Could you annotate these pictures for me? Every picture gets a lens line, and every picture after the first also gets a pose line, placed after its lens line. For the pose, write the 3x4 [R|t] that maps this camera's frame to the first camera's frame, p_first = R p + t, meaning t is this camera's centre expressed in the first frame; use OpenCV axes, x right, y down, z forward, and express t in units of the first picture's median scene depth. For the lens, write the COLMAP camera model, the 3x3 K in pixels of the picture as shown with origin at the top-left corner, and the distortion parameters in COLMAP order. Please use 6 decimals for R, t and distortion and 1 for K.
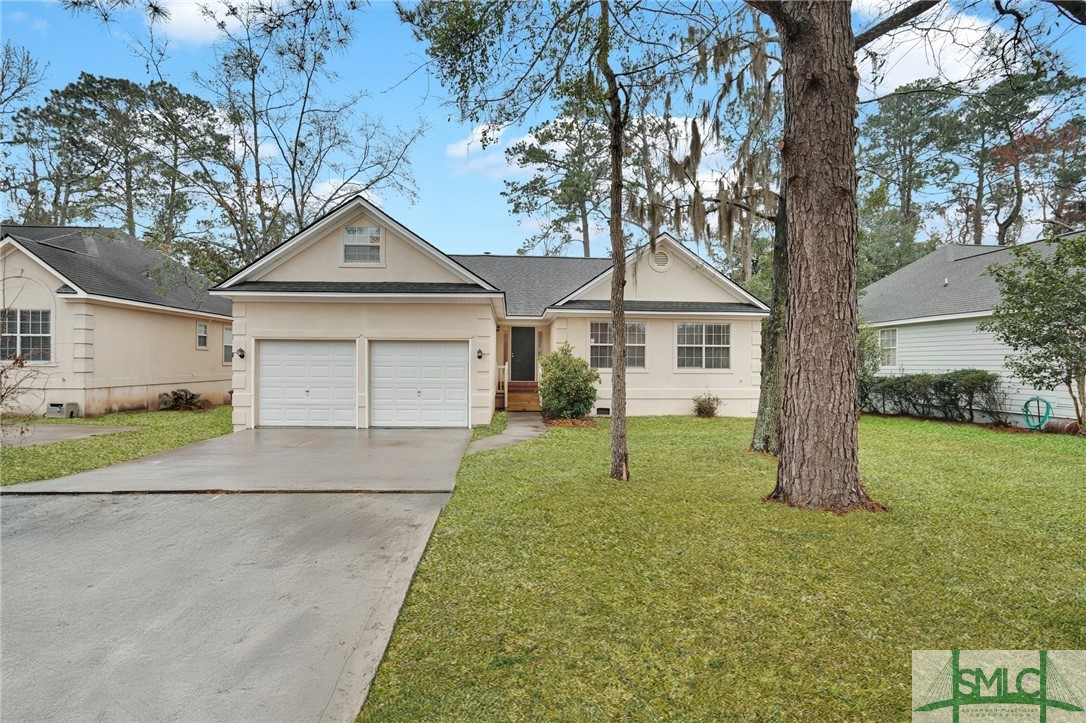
lens RADIAL K [[508.5, 0, 569.8], [0, 508.5, 355.0], [0, 0, 1]] dist [-0.045110, 0.009136]
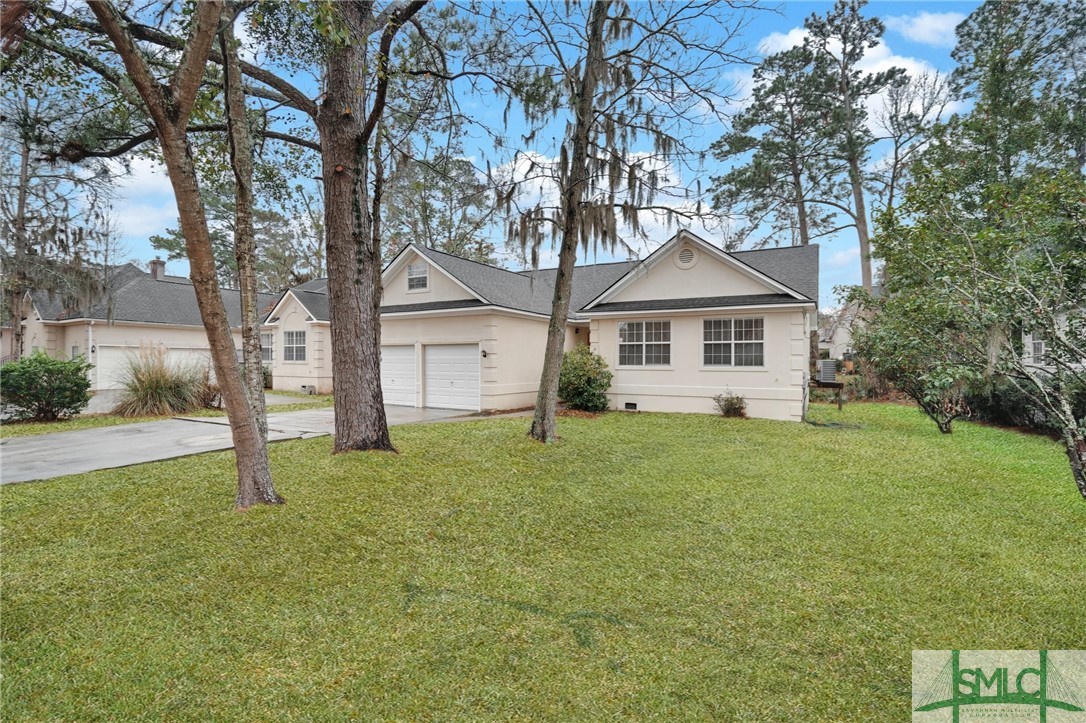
lens RADIAL K [[508.5, 0, 551.5], [0, 508.5, 363.3], [0, 0, 1]] dist [-0.045110, 0.009136]
pose [[0.826887, -0.001555, -0.562366, 0.527007], [0.010713, 0.999858, 0.012988, 0.005928], [0.562267, -0.016764, 0.826786, 0.027448]]
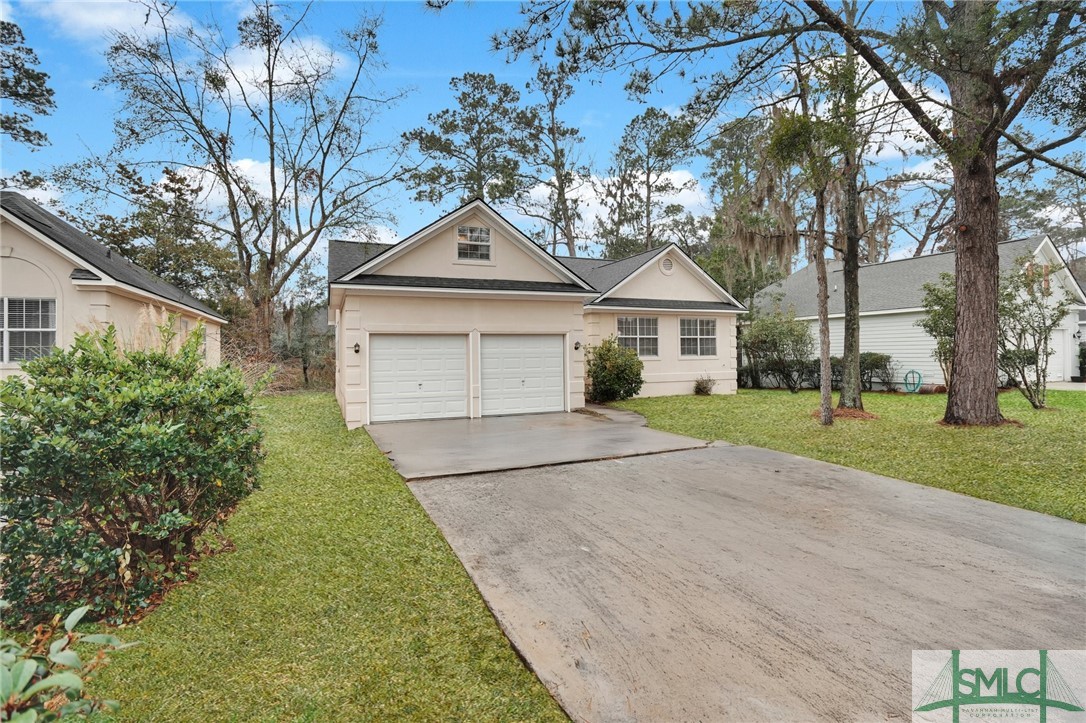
lens RADIAL K [[508.5, 0, 577.8], [0, 508.5, 349.3], [0, 0, 1]] dist [-0.045110, 0.009136]
pose [[0.942465, -0.014968, 0.333968, -0.428295], [0.012312, 0.999874, 0.010068, -0.004286], [-0.334077, -0.005377, 0.942531, -0.056654]]
